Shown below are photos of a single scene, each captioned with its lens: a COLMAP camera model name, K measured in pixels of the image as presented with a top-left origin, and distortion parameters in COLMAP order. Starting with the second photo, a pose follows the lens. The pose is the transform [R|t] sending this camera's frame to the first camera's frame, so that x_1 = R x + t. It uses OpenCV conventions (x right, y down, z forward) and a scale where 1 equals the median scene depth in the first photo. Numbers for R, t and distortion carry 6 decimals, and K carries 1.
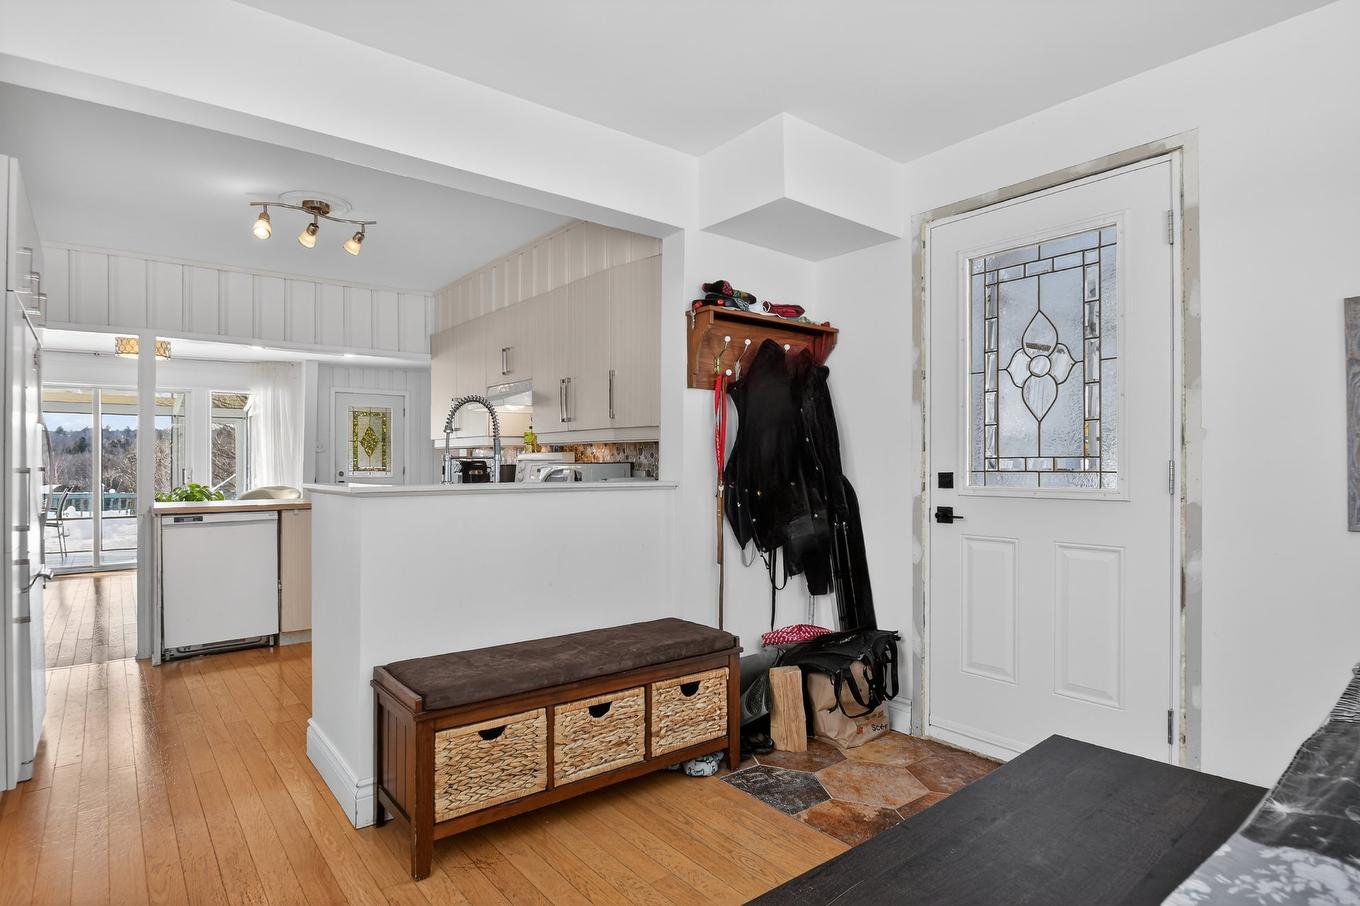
lens RADIAL K [[734.9, 0, 683.5], [0, 734.9, 460.9], [0, 0, 1]] dist [-0.010521, -0.004738]
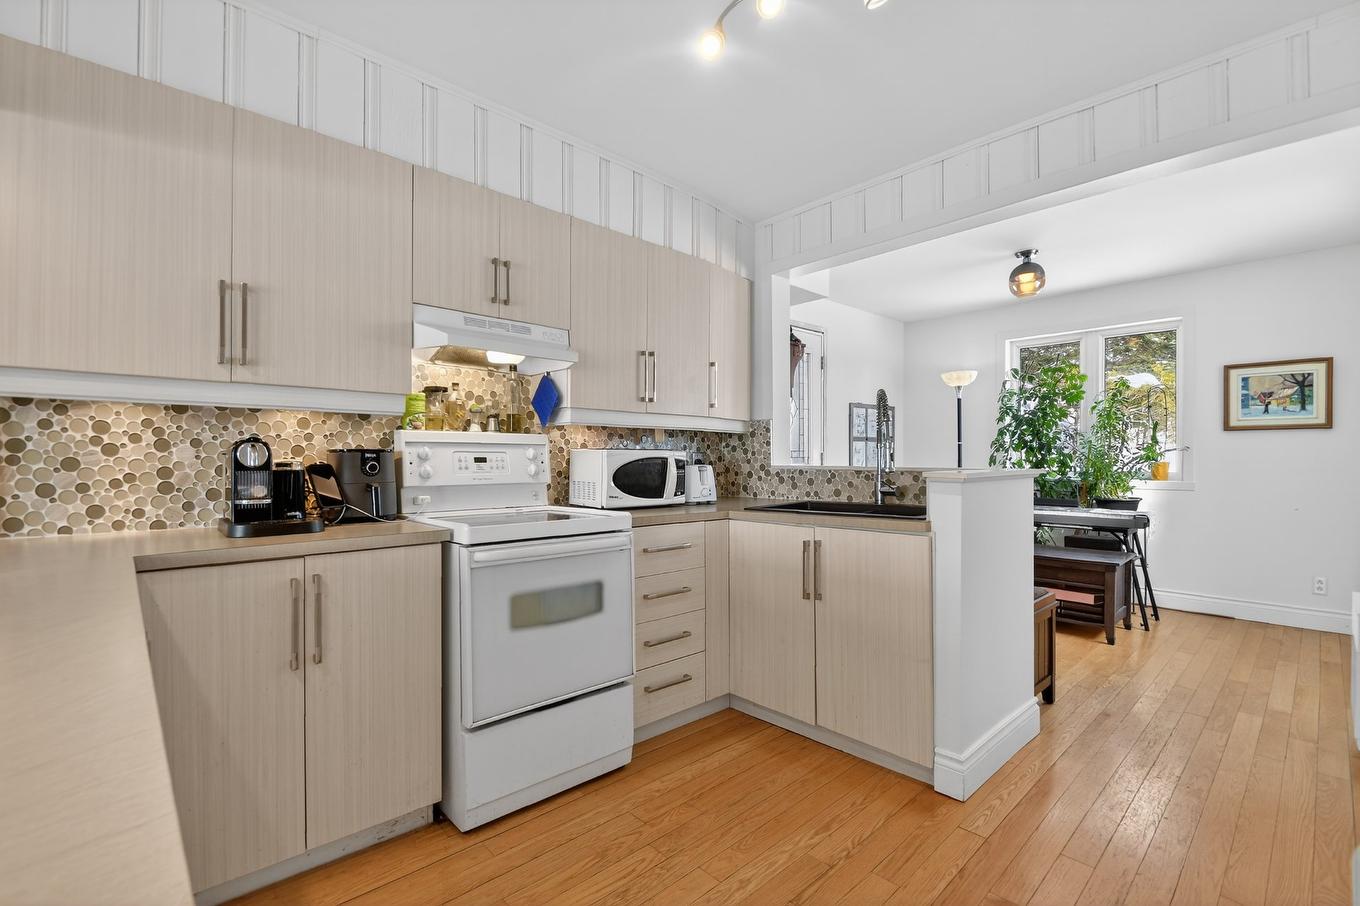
lens RADIAL K [[604.8, 0, 676.0], [0, 604.8, 457.6], [0, 0, 1]] dist [0.000574, -0.000777]
pose [[-0.085383, -0.002159, 0.996346, -1.382693], [-0.008027, 0.999967, 0.001479, 0.018421], [-0.996316, -0.007871, -0.085397, 1.625116]]
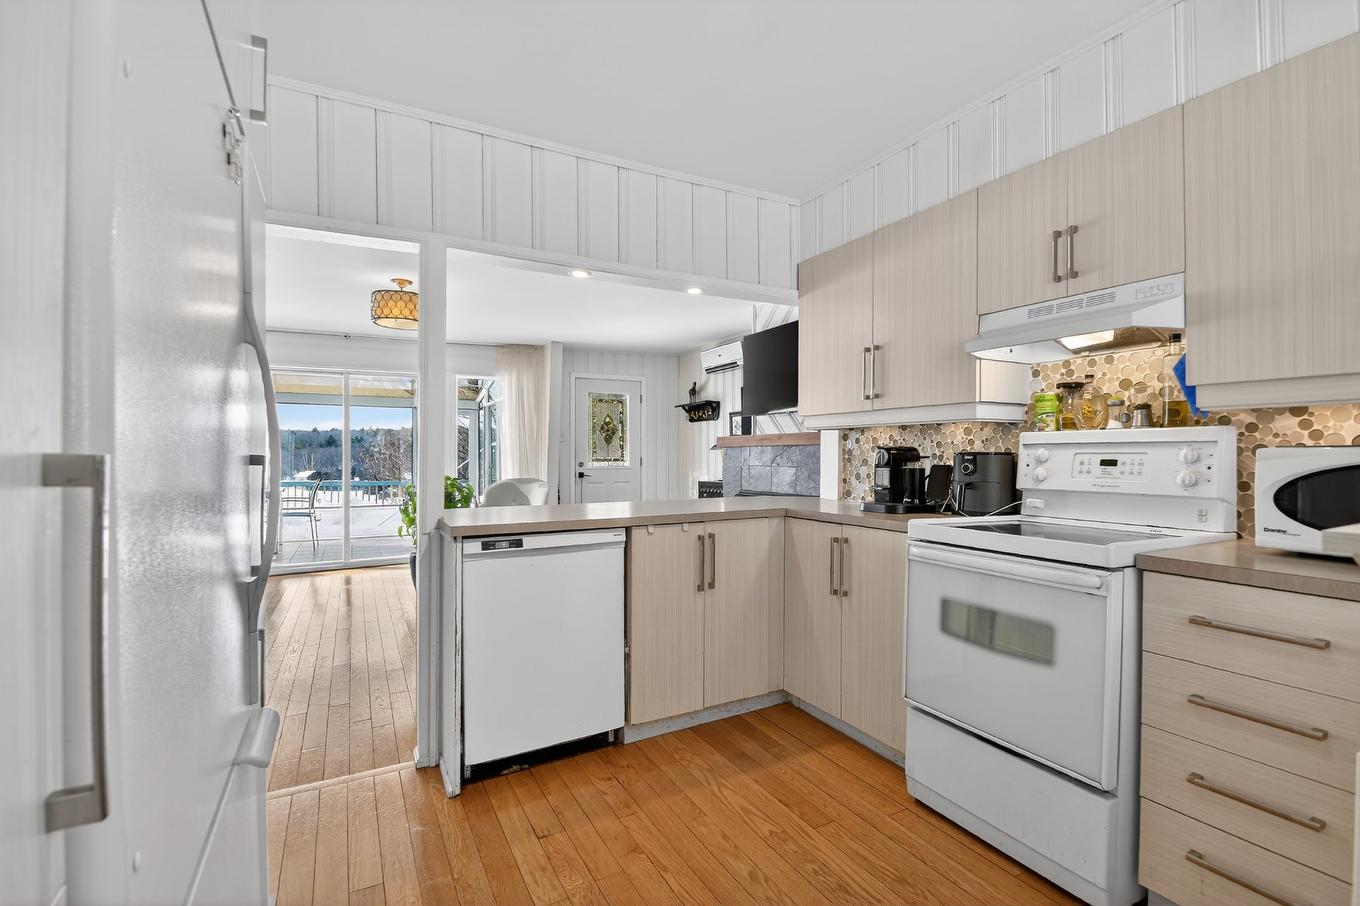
lens RADIAL K [[604.8, 0, 674.5], [0, 604.8, 452.6], [0, 0, 1]] dist [0.000574, -0.000777]
pose [[0.985057, -0.001605, -0.172223, -0.411492], [0.001813, 0.999998, 0.001048, 0.004568], [0.172221, -0.001345, 0.985057, 0.488917]]
